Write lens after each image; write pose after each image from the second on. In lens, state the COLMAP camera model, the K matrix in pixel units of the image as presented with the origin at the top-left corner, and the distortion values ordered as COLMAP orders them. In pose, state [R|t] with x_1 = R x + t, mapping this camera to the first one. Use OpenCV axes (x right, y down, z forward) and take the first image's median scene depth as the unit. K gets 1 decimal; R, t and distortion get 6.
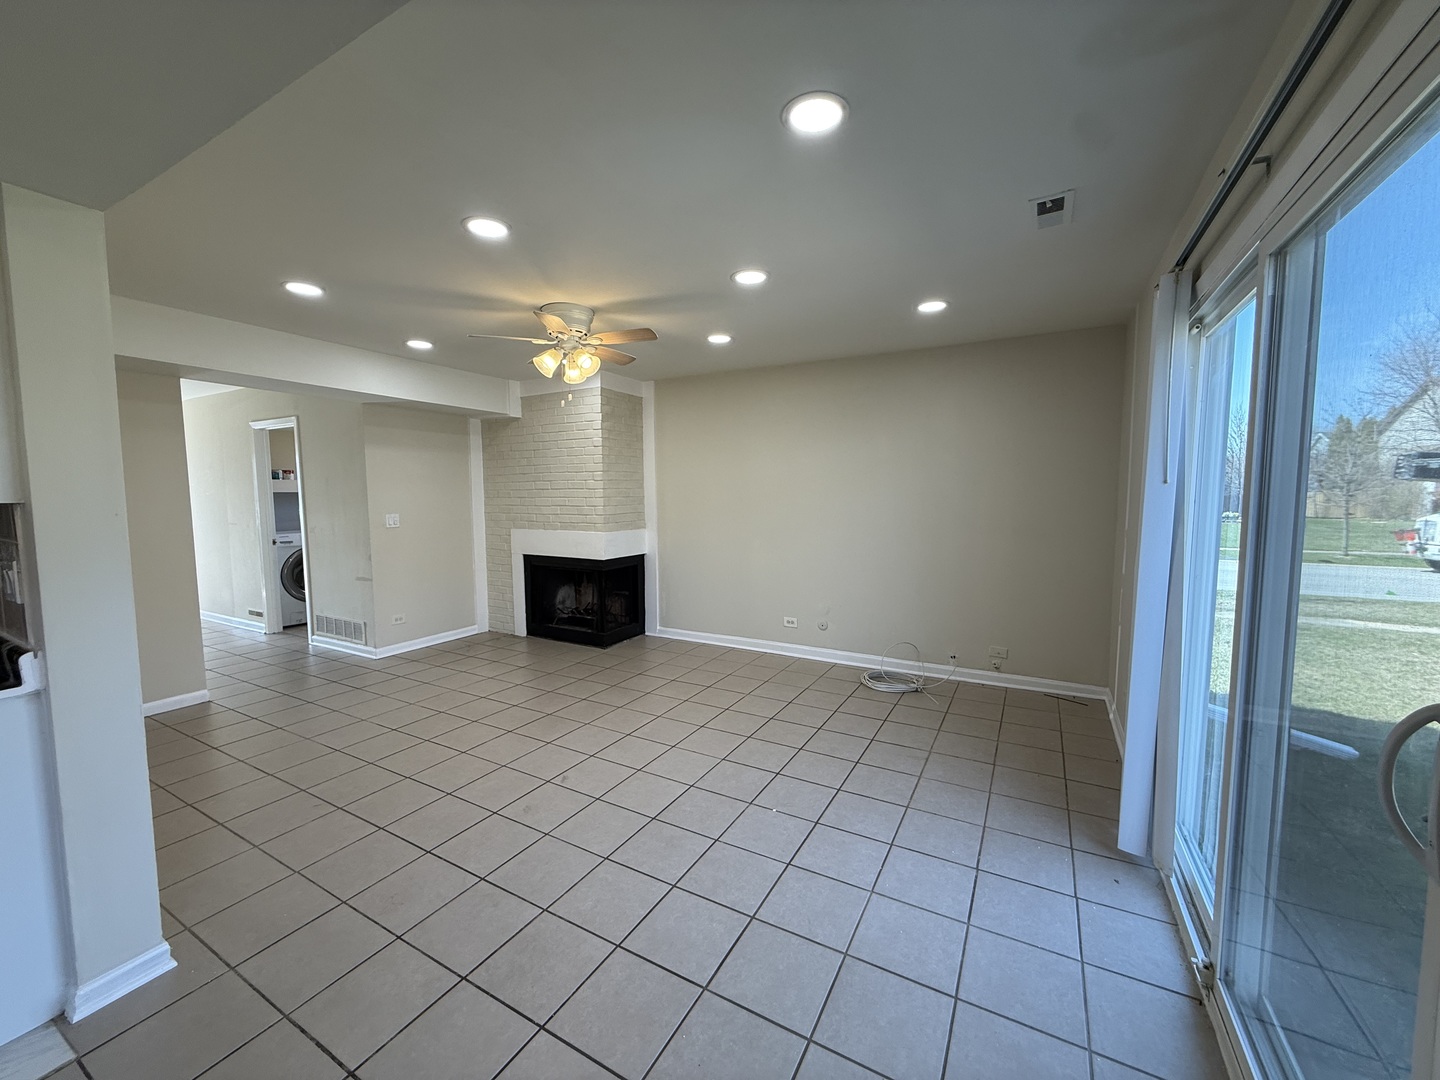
lens RADIAL K [[573.7, 0, 717.5], [0, 573.7, 538.6], [0, 0, 1]] dist [-0.000893, 0.000940]
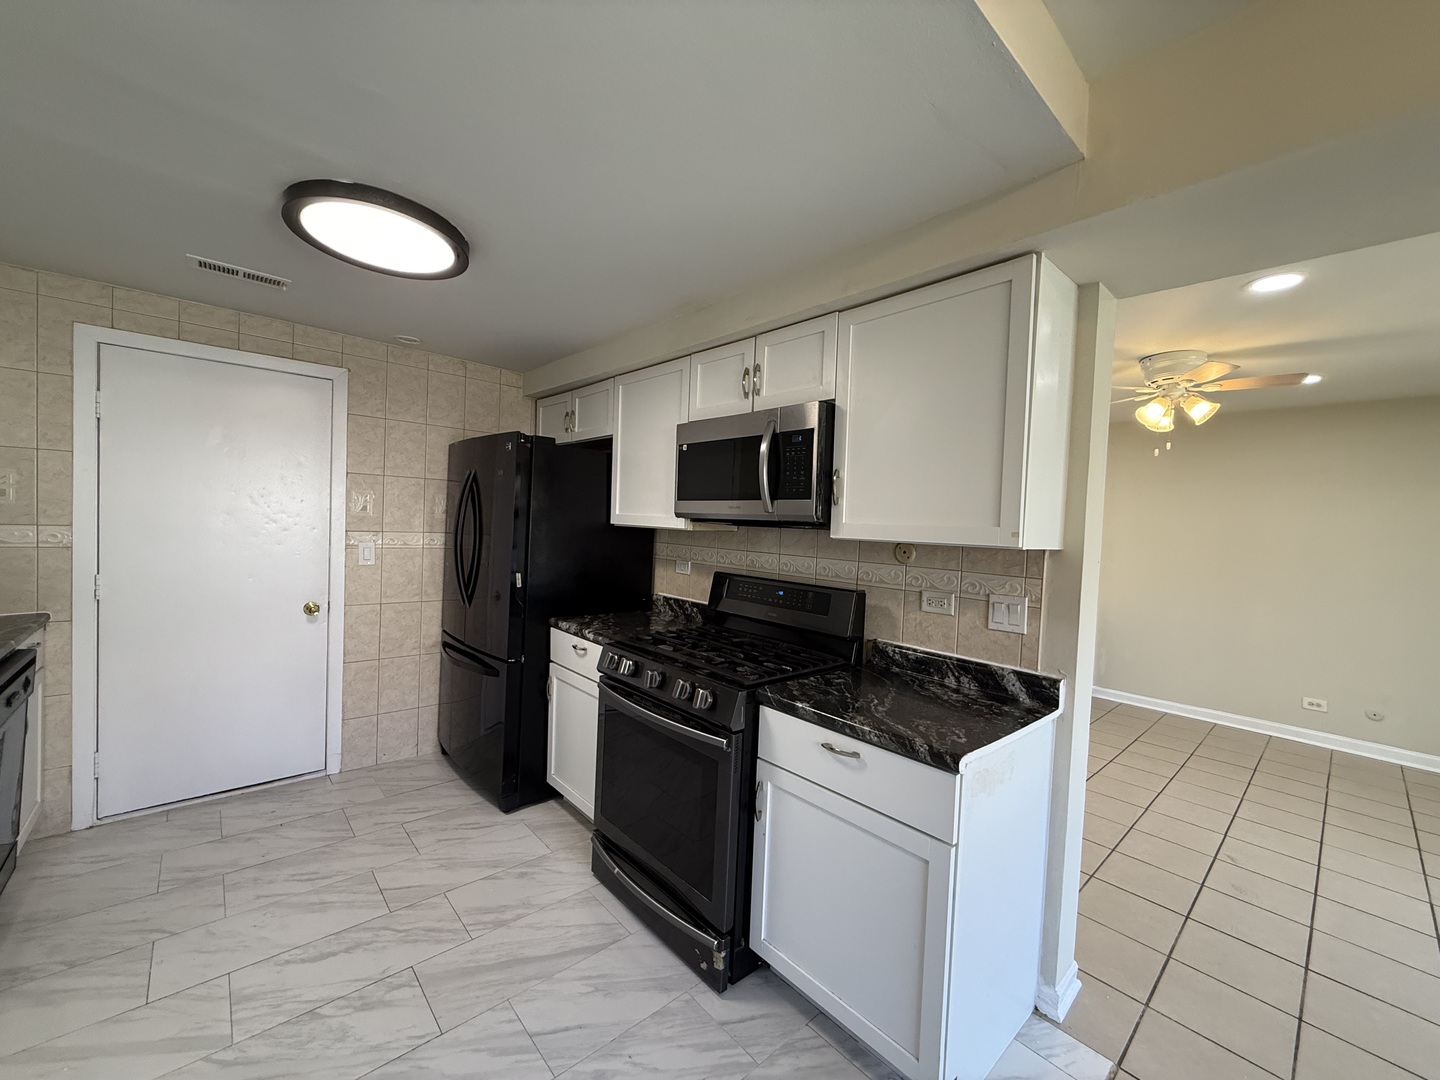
lens RADIAL K [[573.7, 0, 716.0], [0, 573.7, 540.6], [0, 0, 1]] dist [-0.000893, 0.000940]
pose [[0.944736, 0.049336, -0.324098, -0.584860], [-0.068642, 0.996467, -0.048400, 0.009347], [0.320565, 0.067972, 0.944785, -0.124913]]
